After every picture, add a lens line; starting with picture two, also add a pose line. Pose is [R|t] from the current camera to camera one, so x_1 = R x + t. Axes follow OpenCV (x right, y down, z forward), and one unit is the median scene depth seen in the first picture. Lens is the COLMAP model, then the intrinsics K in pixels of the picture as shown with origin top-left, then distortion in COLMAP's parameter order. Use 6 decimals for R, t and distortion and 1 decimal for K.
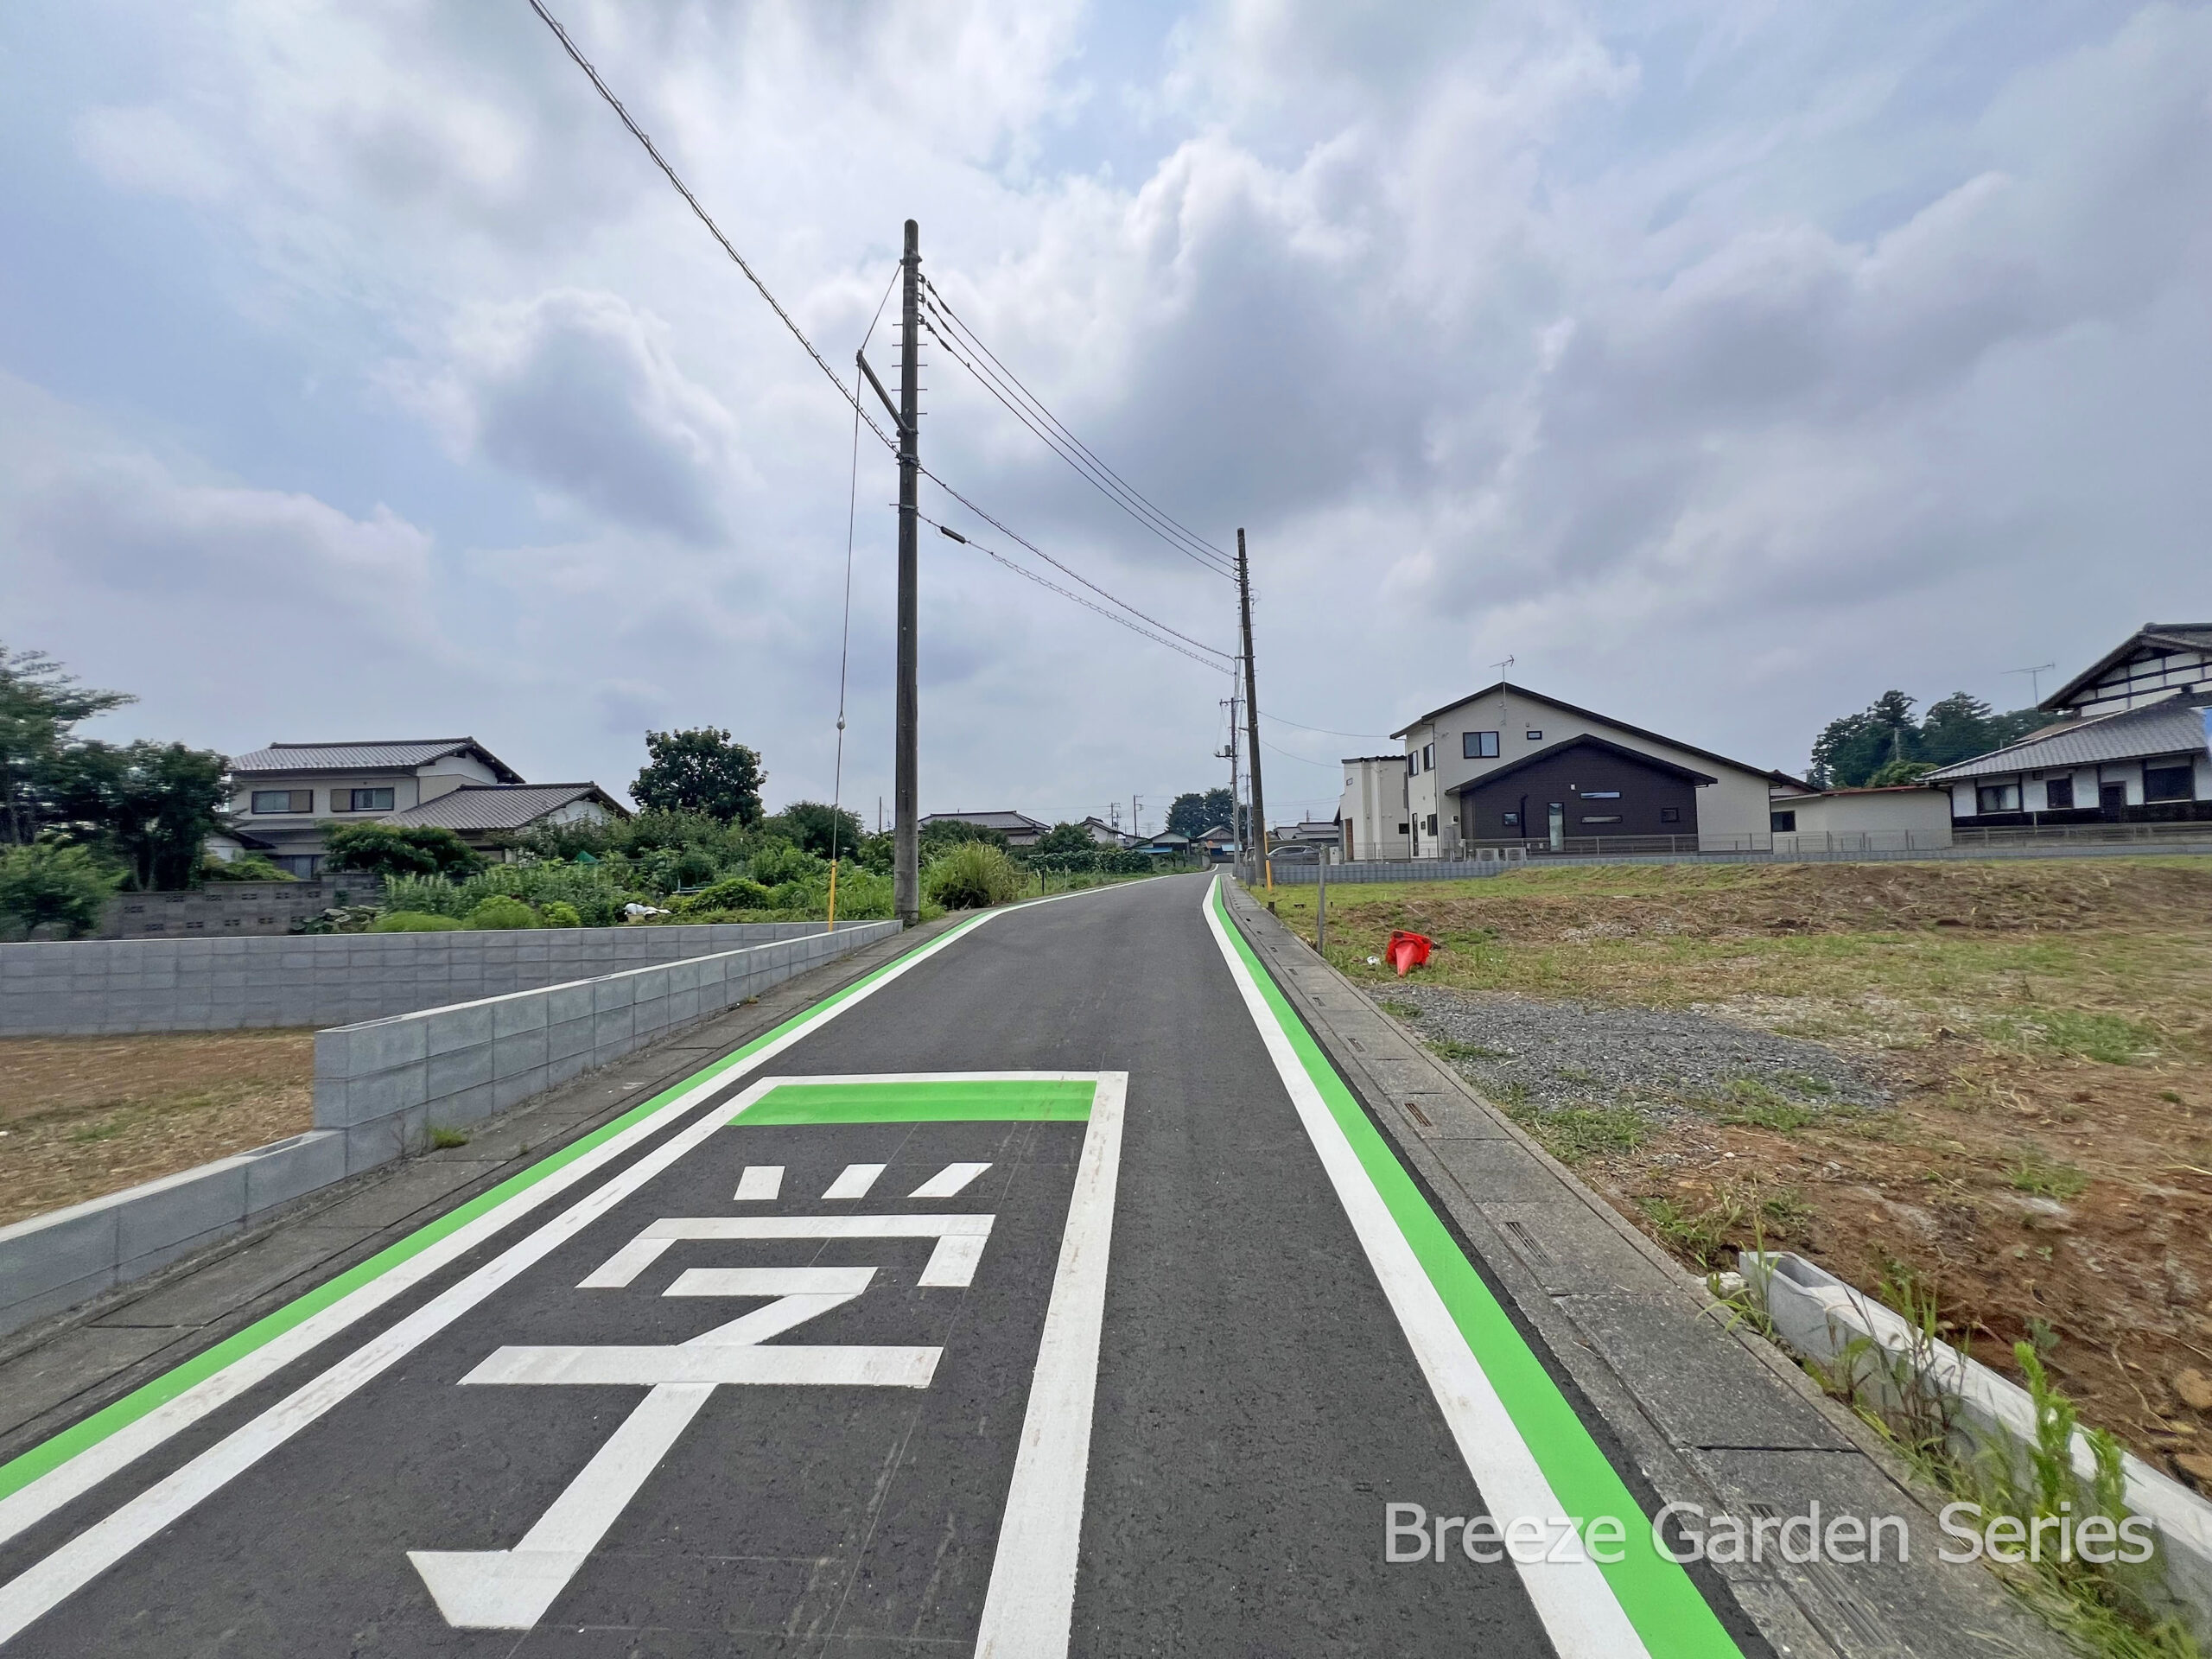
lens RADIAL K [[880.2, 0, 1099.7], [0, 880.2, 837.2], [0, 0, 1]] dist [-0.002355, 0.000083]
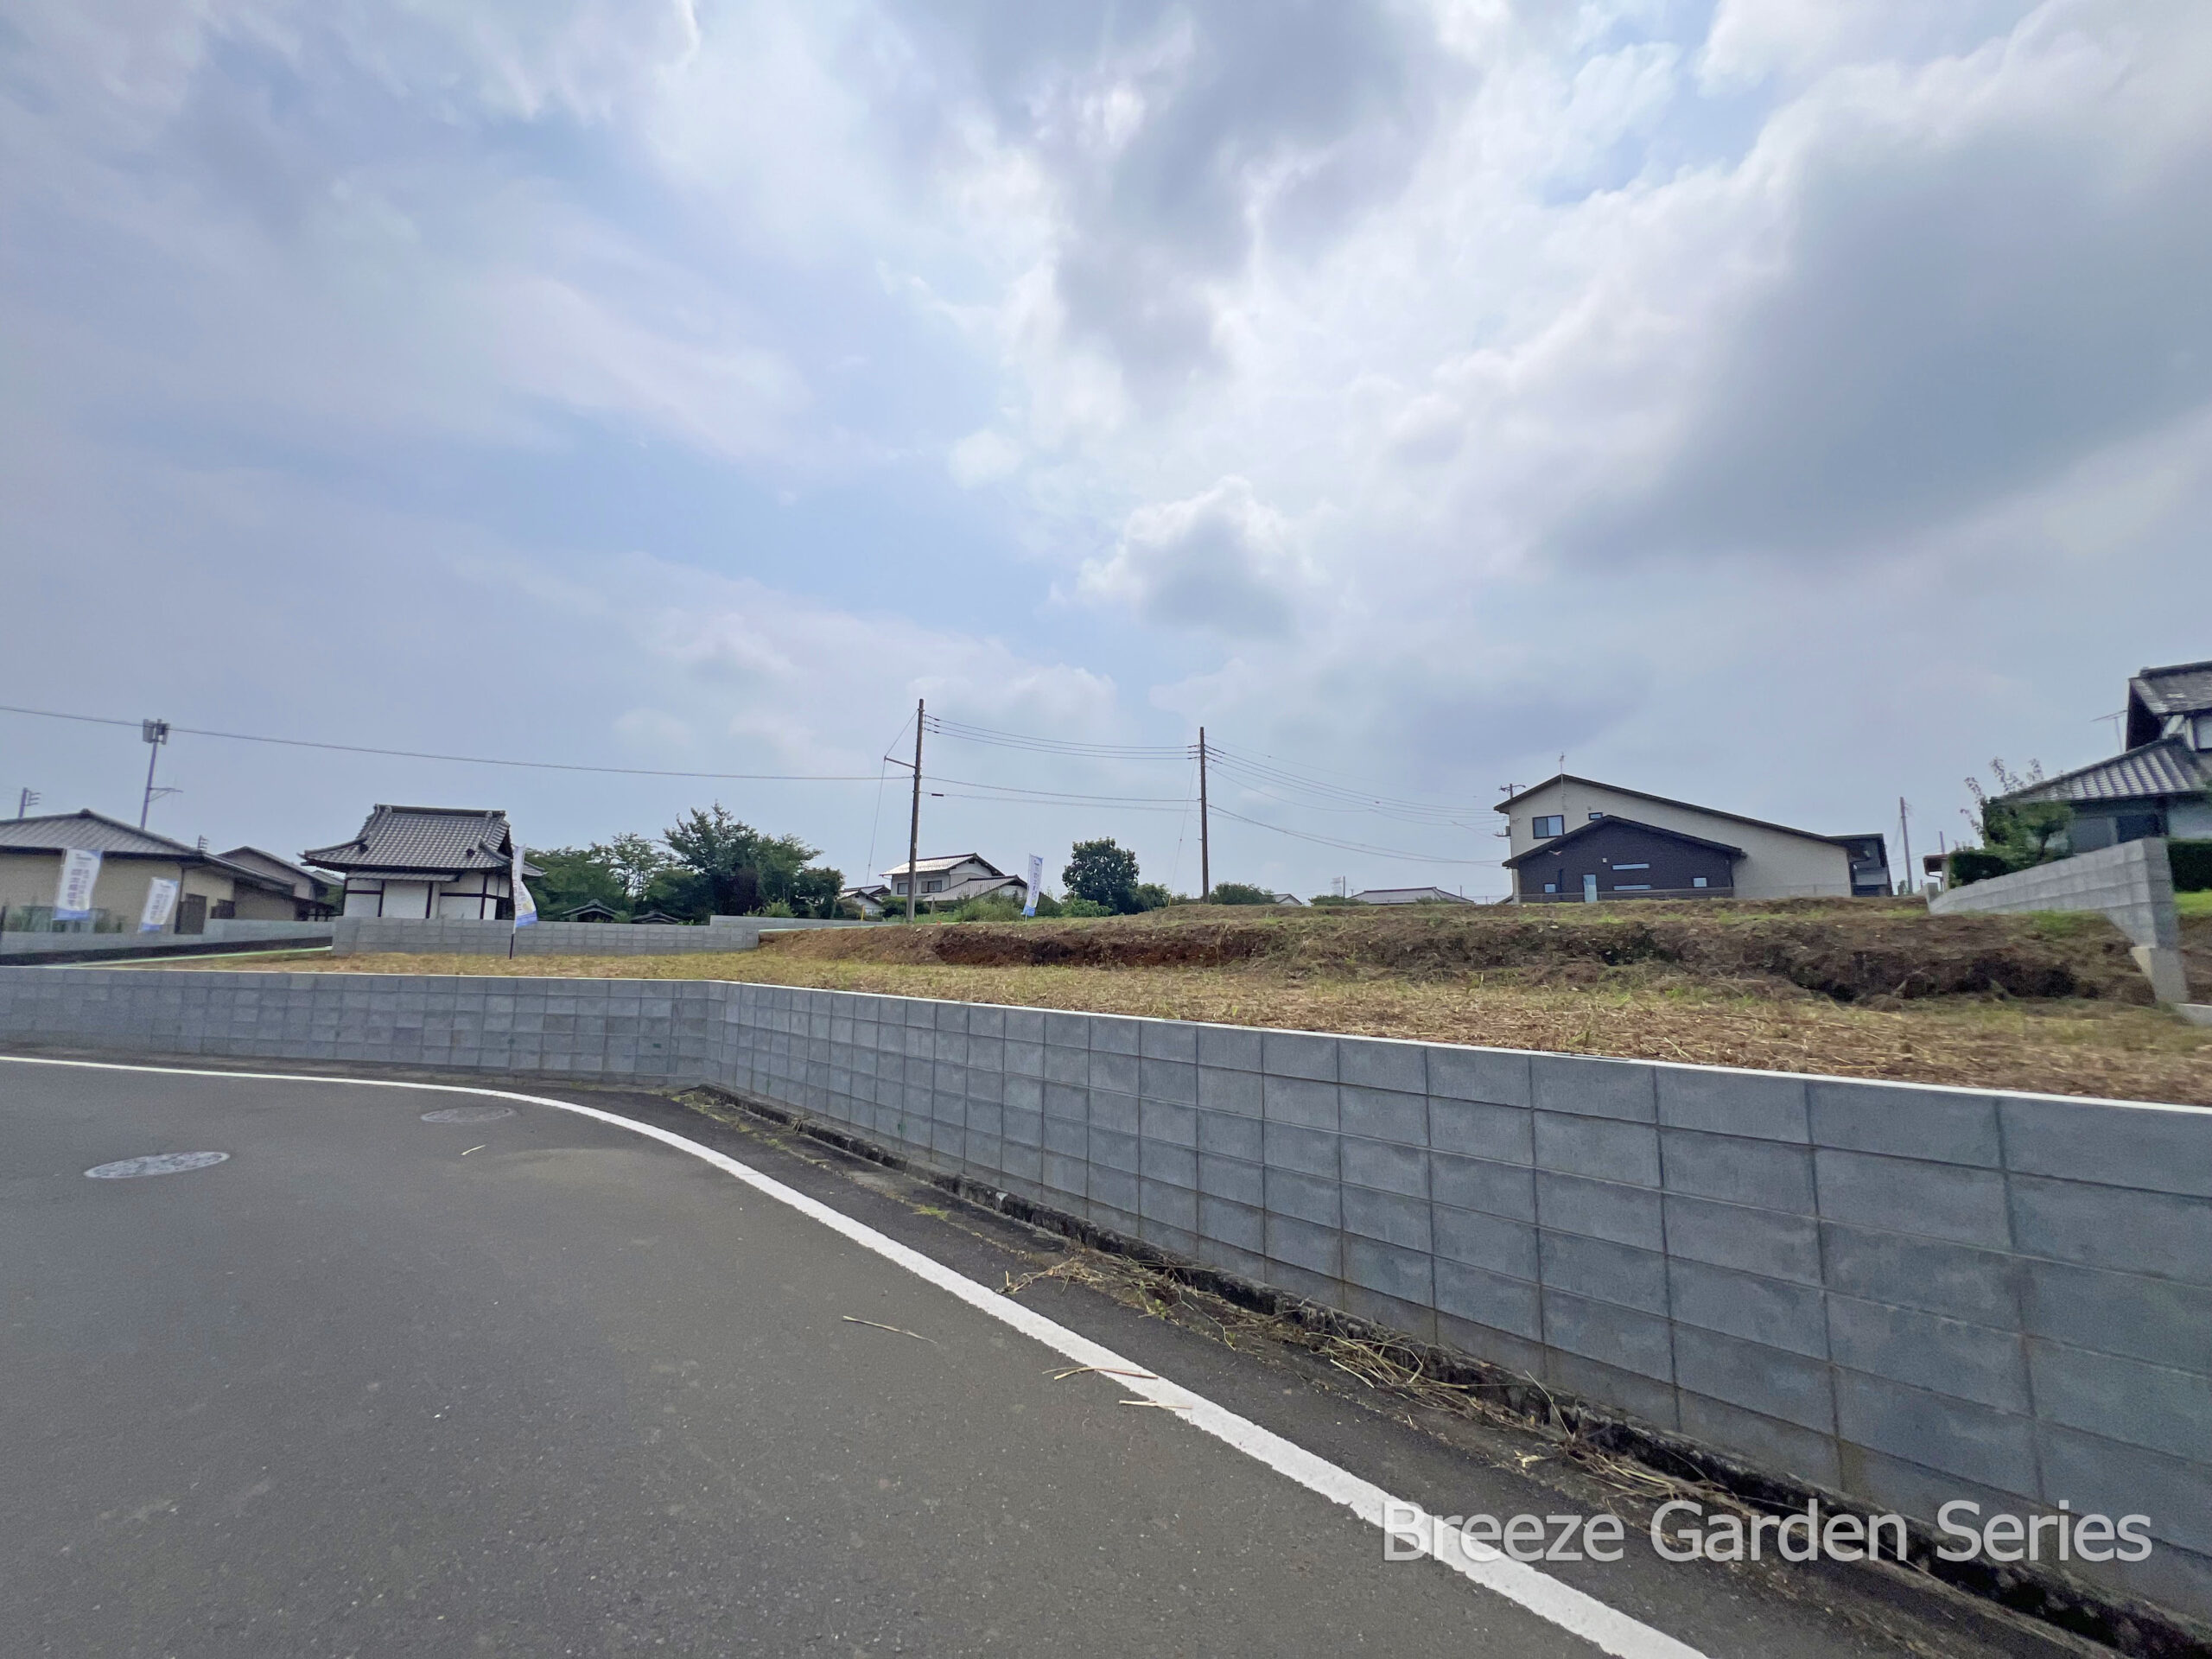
lens RADIAL K [[880.2, 0, 1099.7], [0, 880.2, 837.2], [0, 0, 1]] dist [-0.002355, 0.000083]
pose [[0.779628, -0.050767, -0.624181, 0.699379], [-0.005311, 0.996137, -0.087653, 0.016995], [0.626220, 0.071652, 0.776347, -0.313163]]
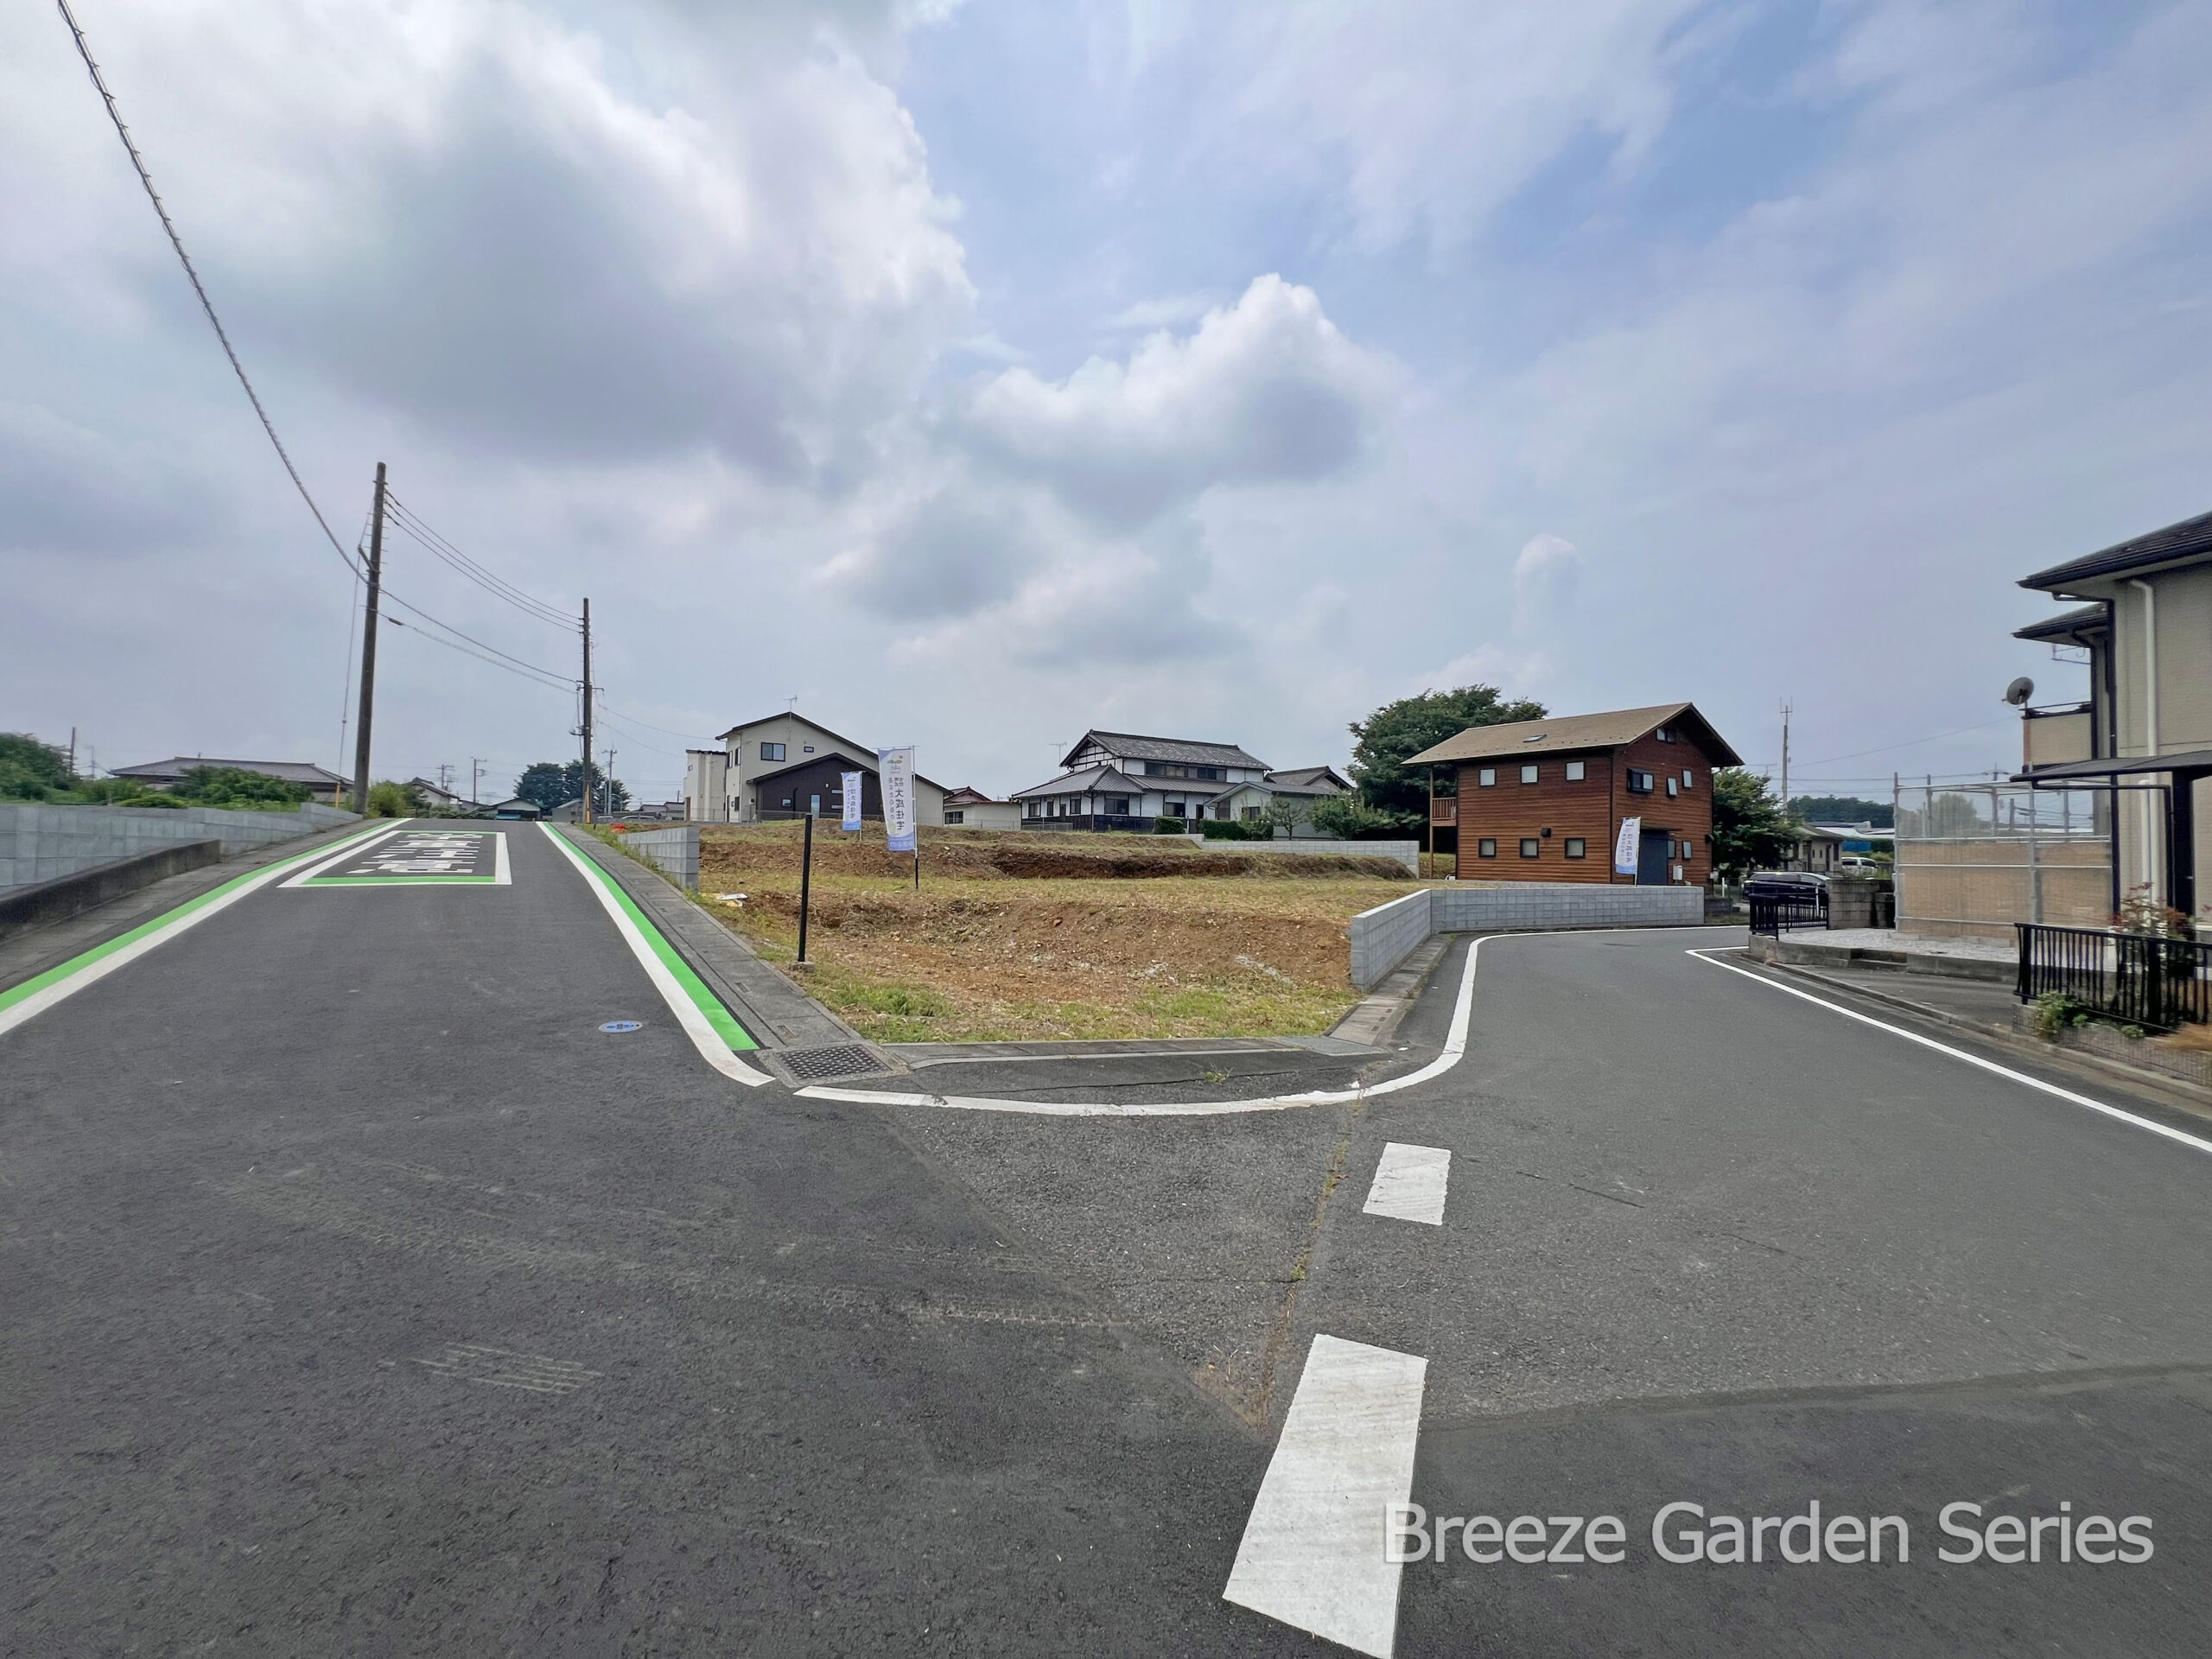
lens RADIAL K [[880.2, 0, 1099.7], [0, 880.2, 837.2], [0, 0, 1]] dist [-0.002355, 0.000083]
pose [[0.785530, 0.048631, 0.616909, -0.039936], [-0.055421, 0.998430, -0.008137, 0.019397], [-0.616336, -0.027798, 0.786992, -0.495101]]
